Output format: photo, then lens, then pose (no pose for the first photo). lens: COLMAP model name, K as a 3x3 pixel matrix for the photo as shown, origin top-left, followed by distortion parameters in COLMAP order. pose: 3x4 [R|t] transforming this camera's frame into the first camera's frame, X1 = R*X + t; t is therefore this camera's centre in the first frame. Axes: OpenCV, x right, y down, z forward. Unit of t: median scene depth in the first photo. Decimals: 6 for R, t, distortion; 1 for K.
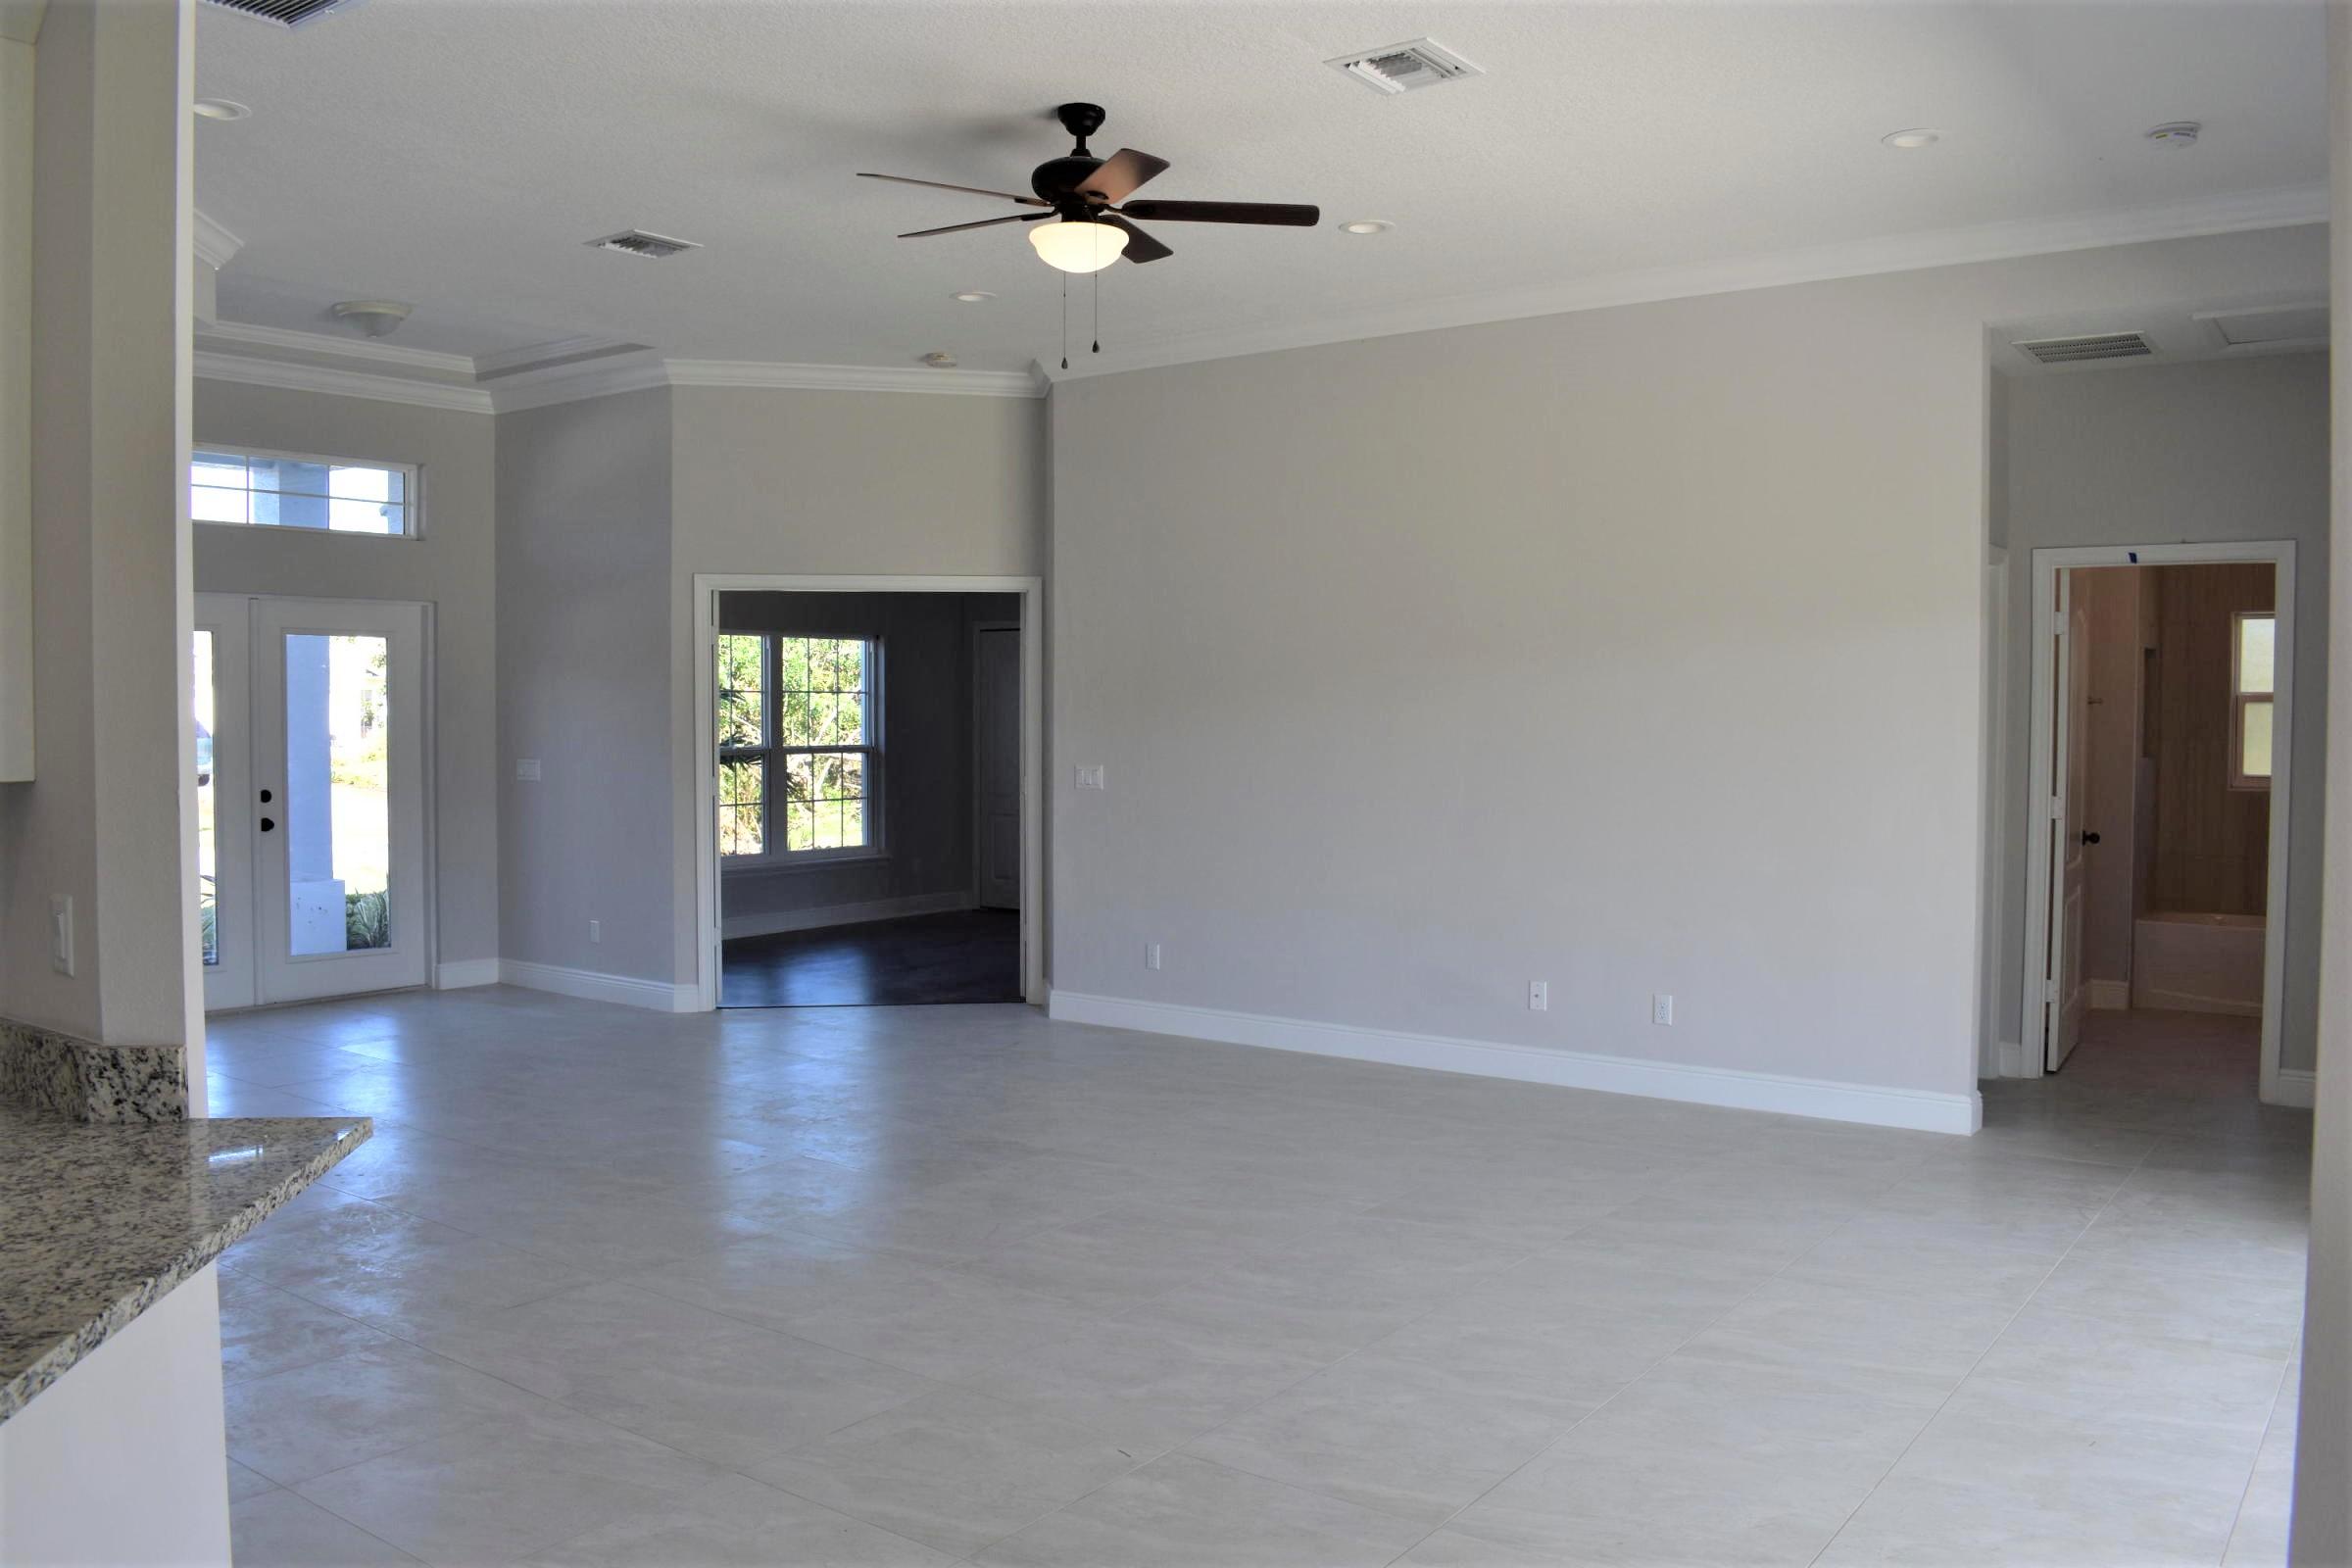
lens RADIAL K [[1854.0, 0, 1172.3], [0, 1854.0, 789.3], [0, 0, 1]] dist [-0.091605, 0.013648]
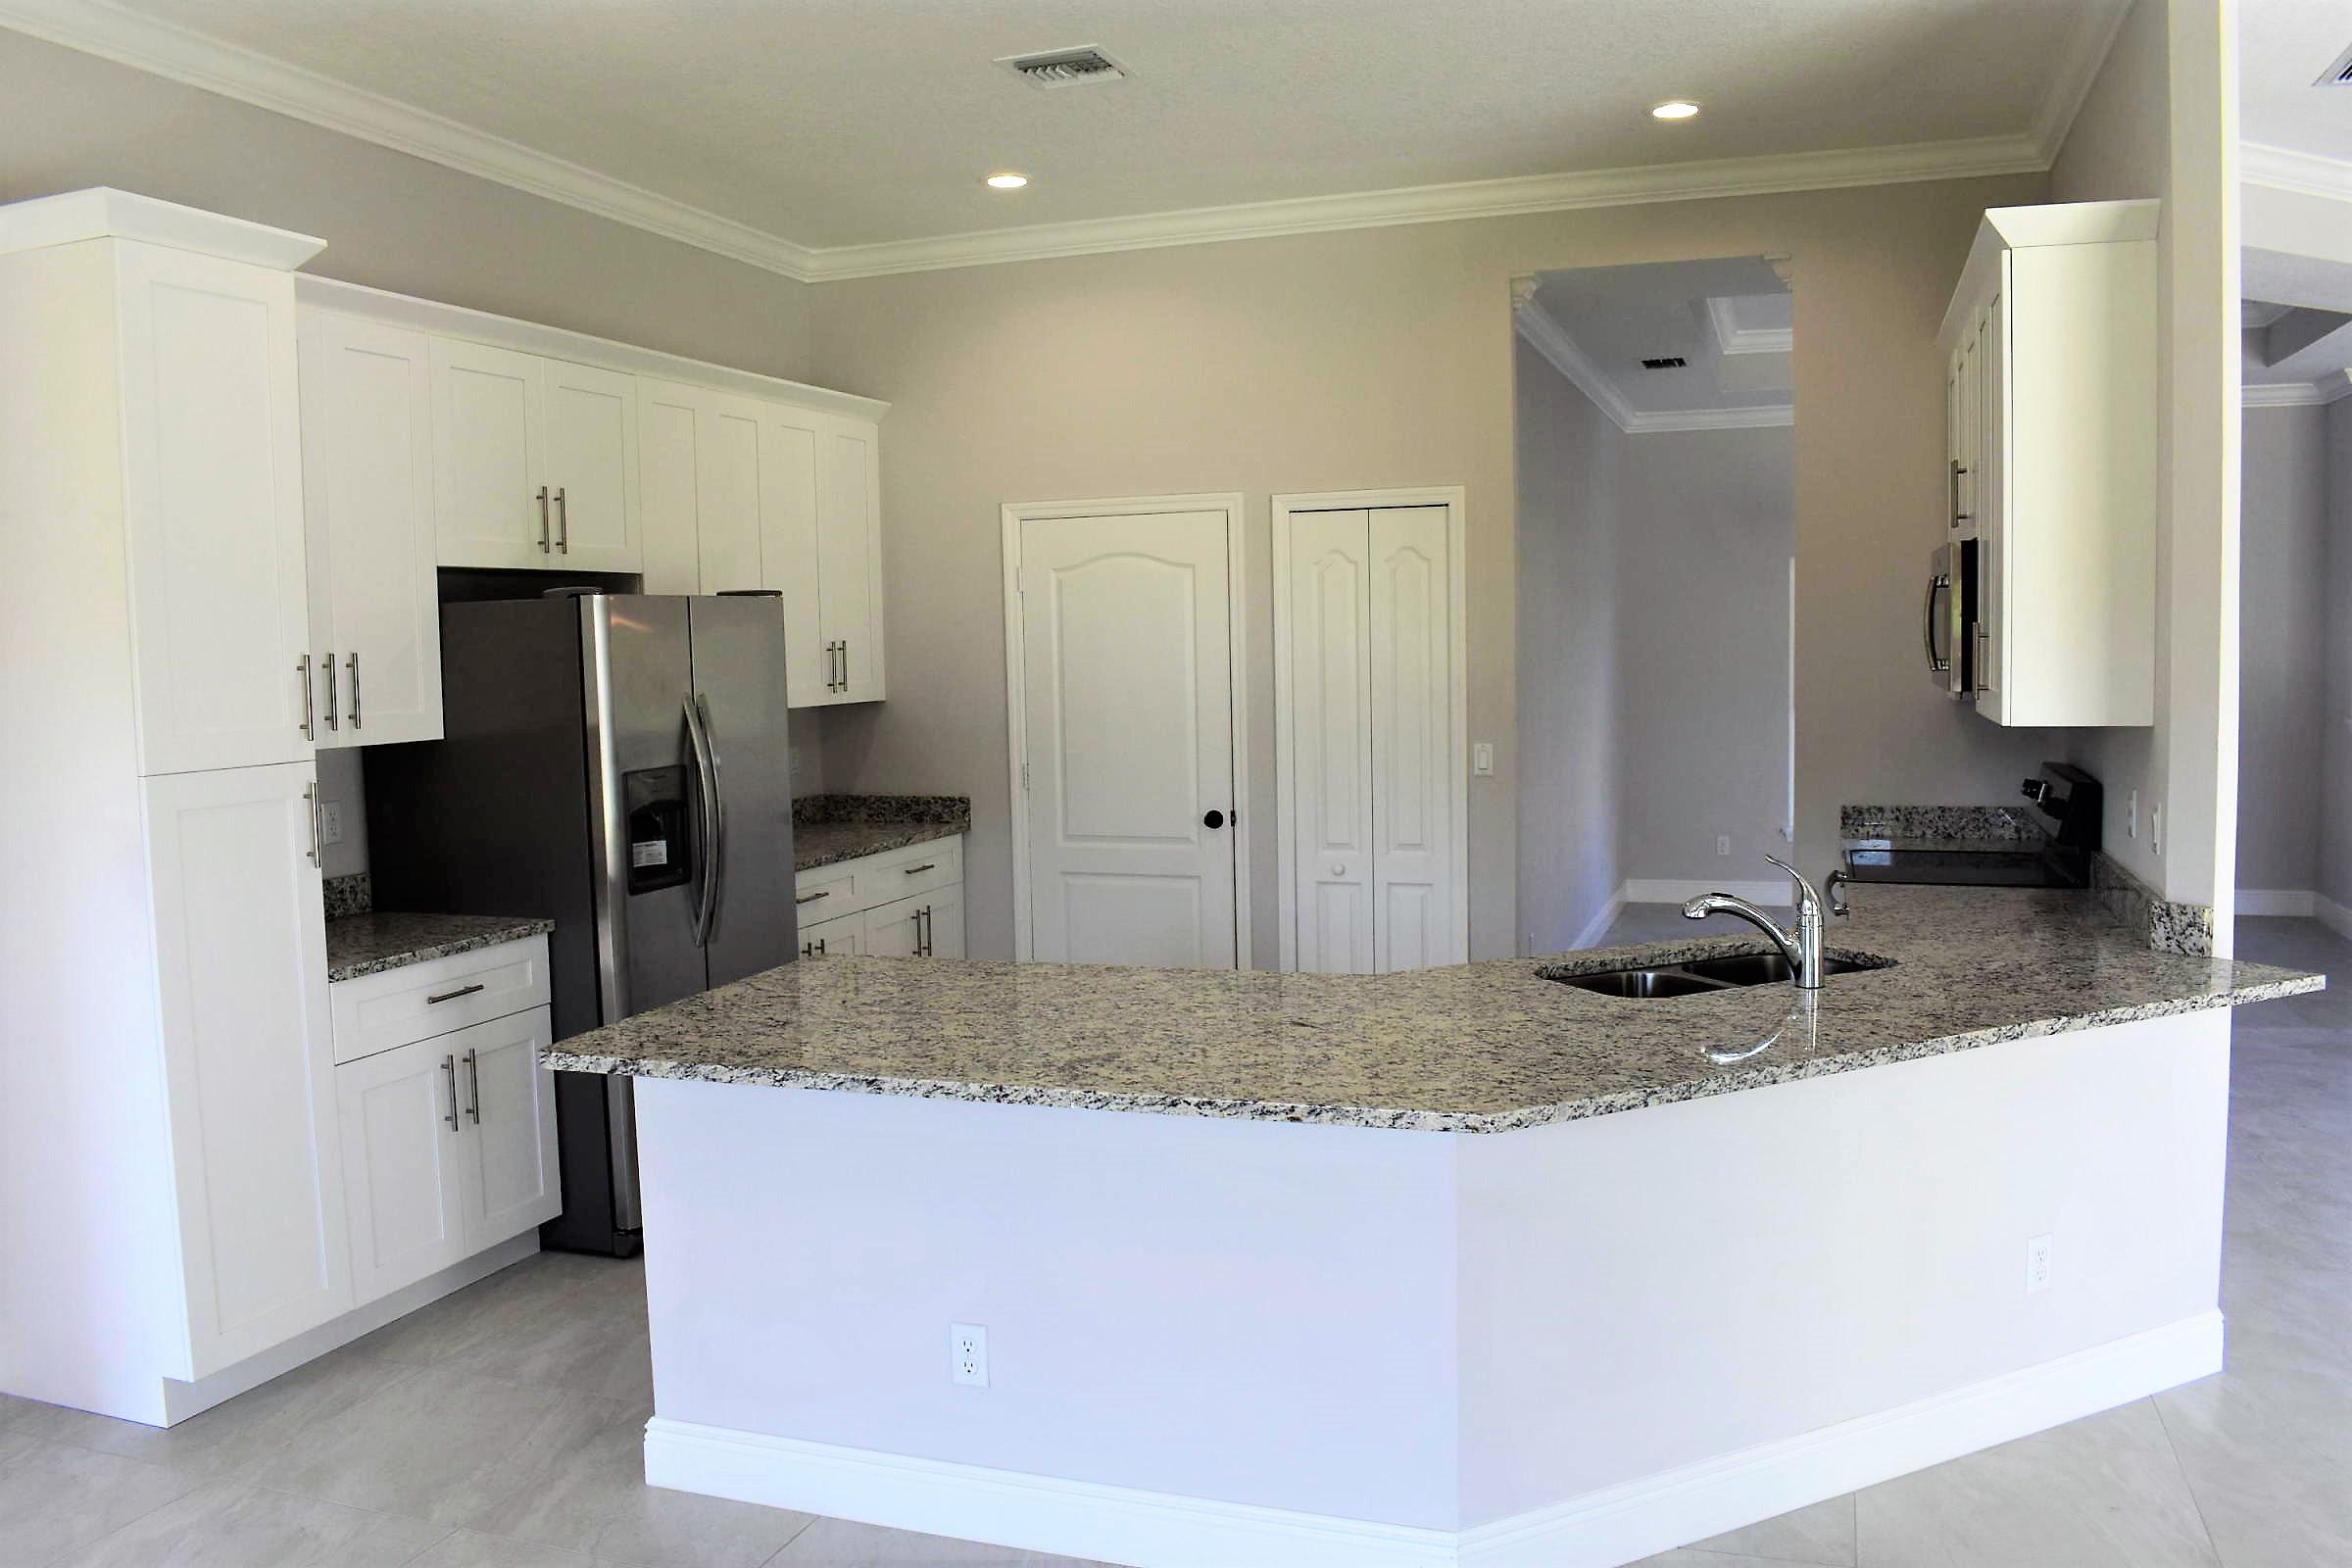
lens RADIAL K [[1854.0, 0, 1172.3], [0, 1854.0, 789.3], [0, 0, 1]] dist [-0.091605, 0.013648]
pose [[0.292851, 0.068681, -0.953688, 0.311048], [-0.018319, 0.997637, 0.066221, -0.019966], [0.955983, -0.001922, 0.293417, -0.134397]]
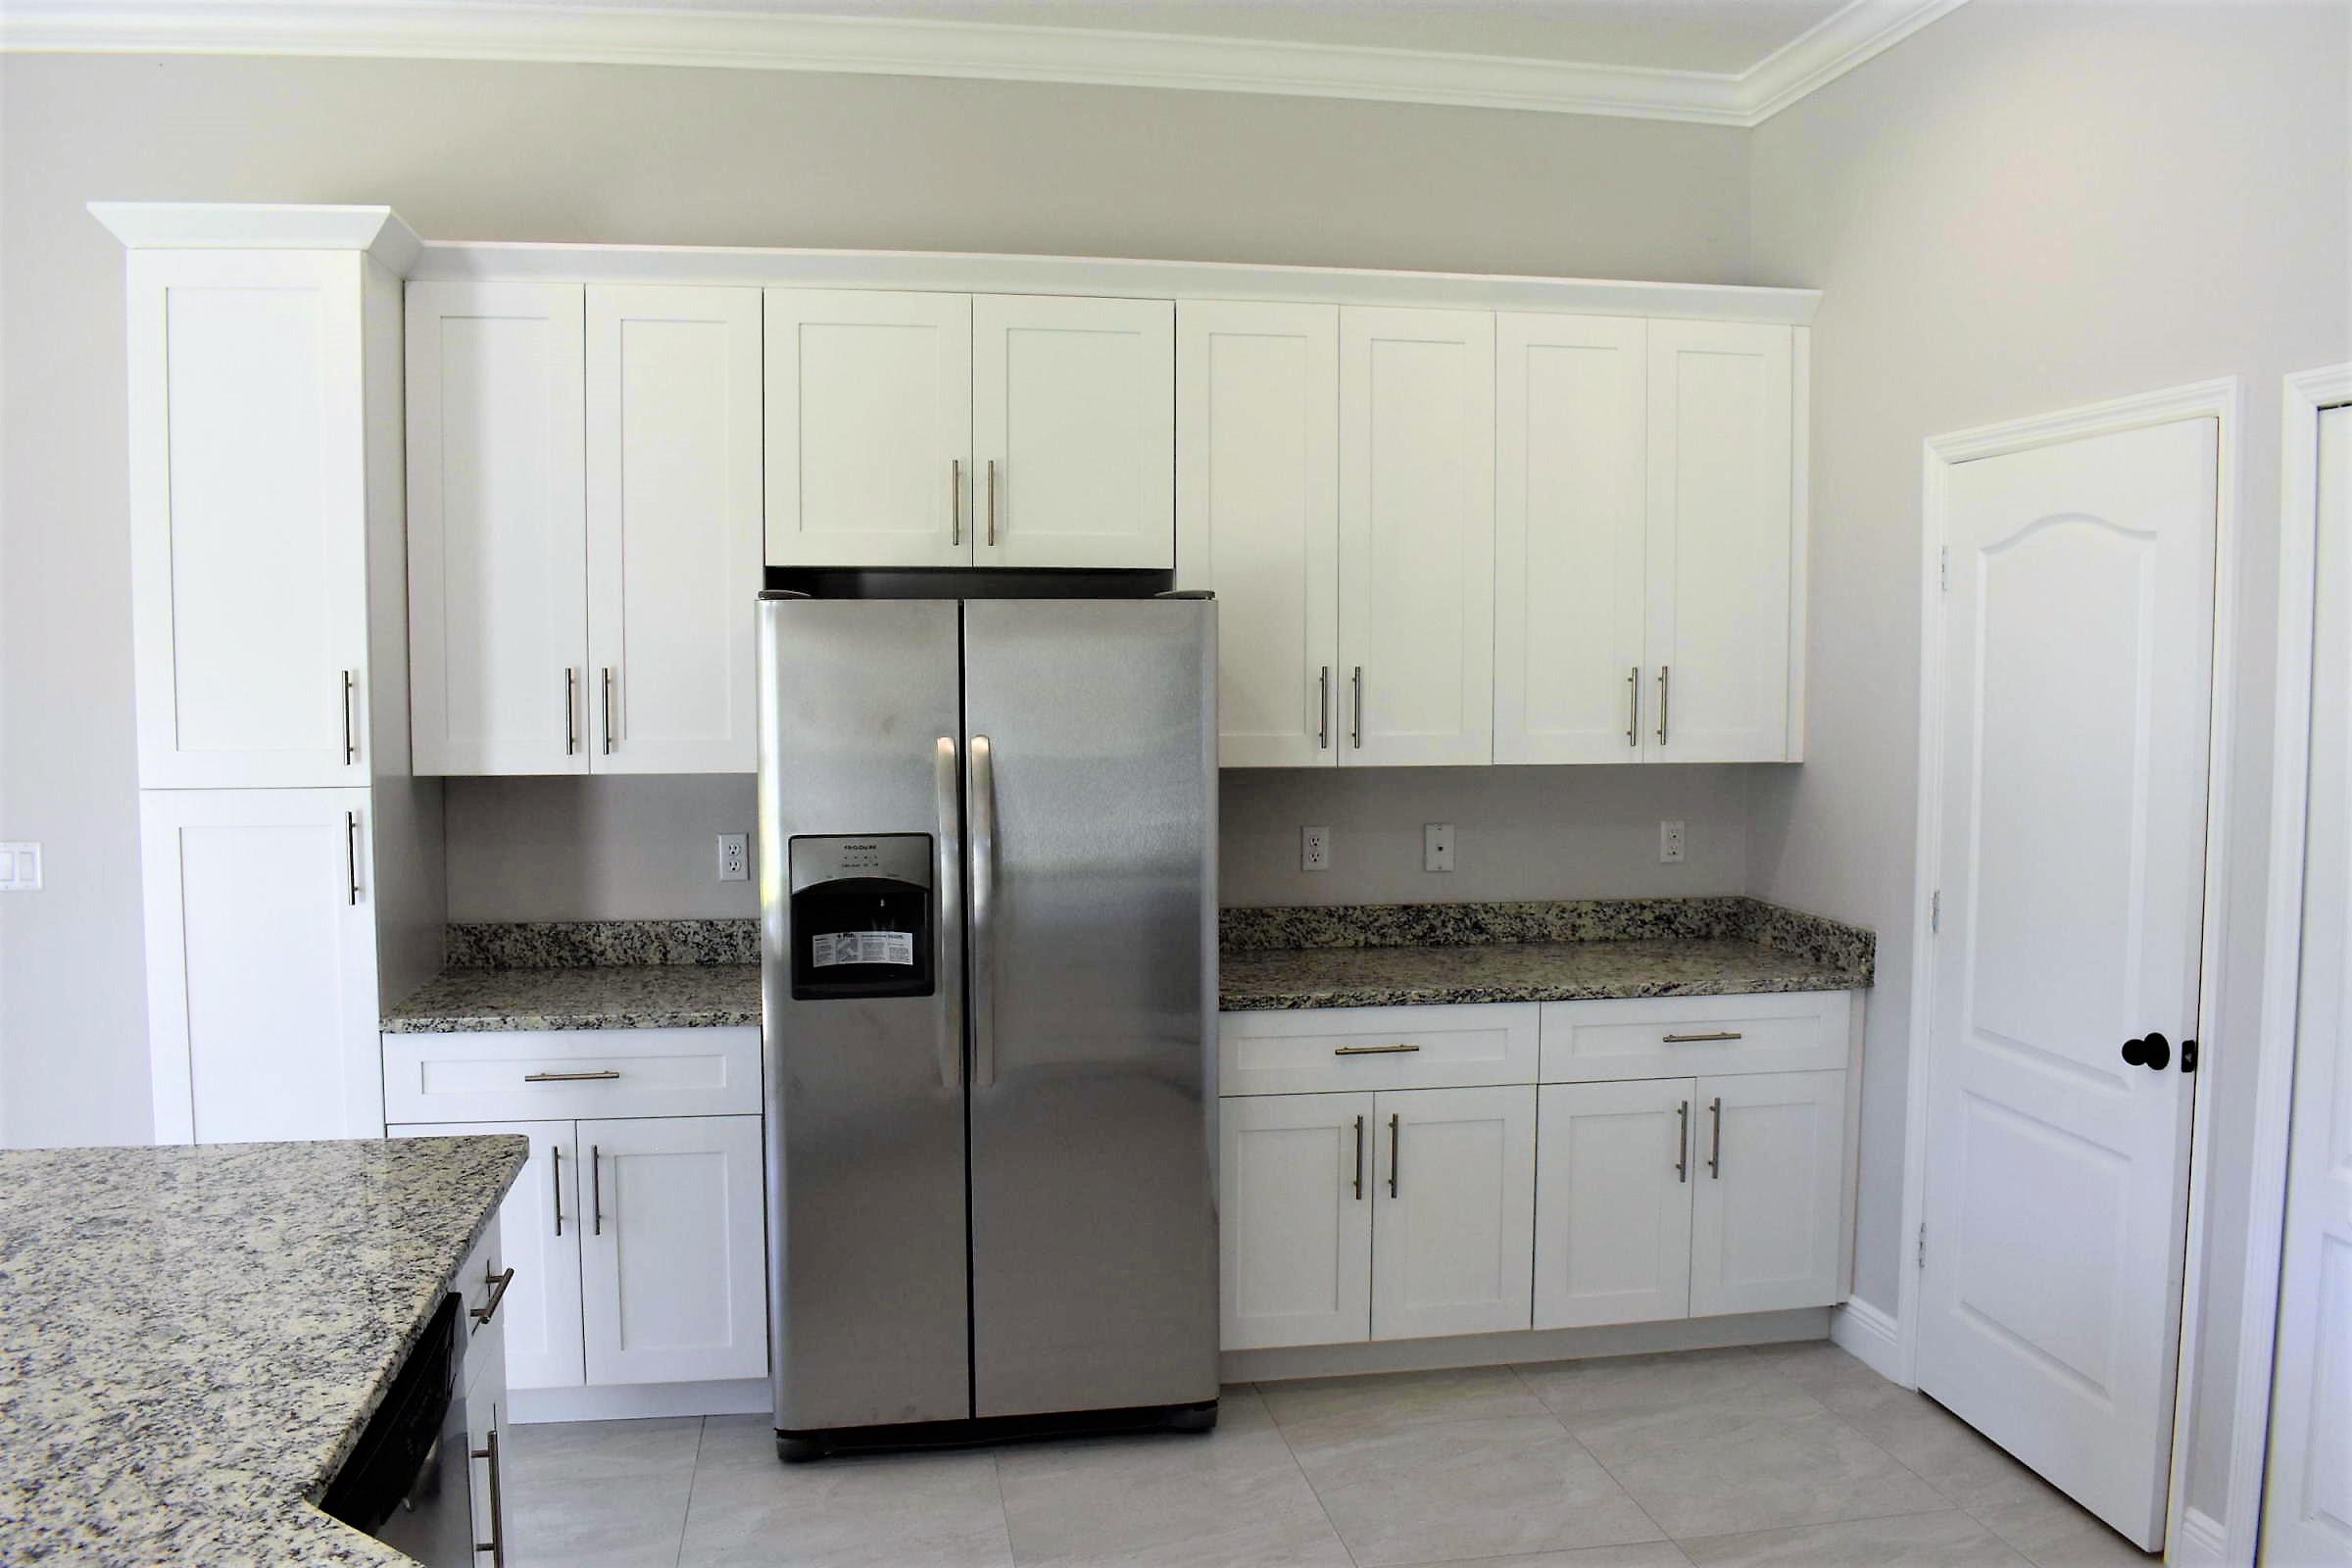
lens RADIAL K [[1854.0, 0, 1172.3], [0, 1854.0, 789.3], [0, 0, 1]] dist [-0.091605, 0.013648]
pose [[-0.693157, 0.044520, -0.719411, -0.267268], [-0.033044, 0.995078, 0.093418, -0.050911], [0.720029, 0.088526, -0.688274, 0.476709]]
